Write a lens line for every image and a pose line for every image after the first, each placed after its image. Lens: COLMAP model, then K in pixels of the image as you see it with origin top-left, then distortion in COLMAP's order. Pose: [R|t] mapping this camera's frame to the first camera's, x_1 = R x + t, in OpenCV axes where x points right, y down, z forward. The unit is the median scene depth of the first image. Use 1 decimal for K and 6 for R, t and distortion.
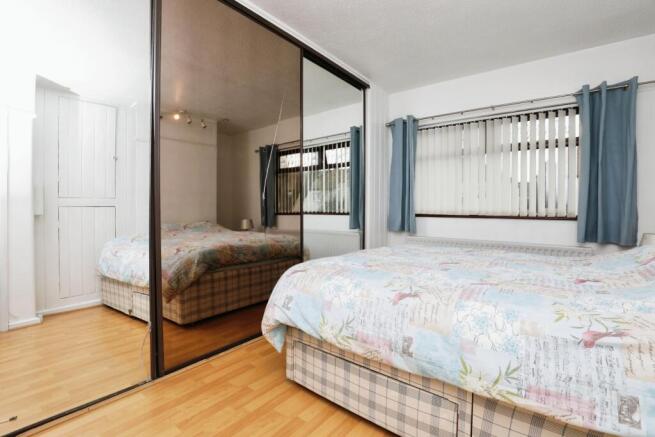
lens RADIAL K [[309.5, 0, 326.4], [0, 309.5, 205.1], [0, 0, 1]] dist [-0.026589, 0.001029]
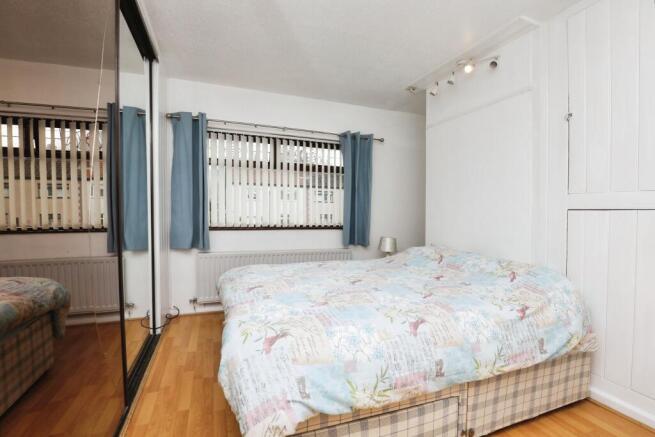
lens RADIAL K [[309.5, 0, 326.4], [0, 309.5, 205.1], [0, 0, 1]] dist [-0.026589, 0.001029]
pose [[0.510960, 0.008669, 0.859561, -0.542492], [-0.018886, 0.999821, 0.001143, -0.075738], [-0.859397, -0.016817, 0.511032, 0.478585]]
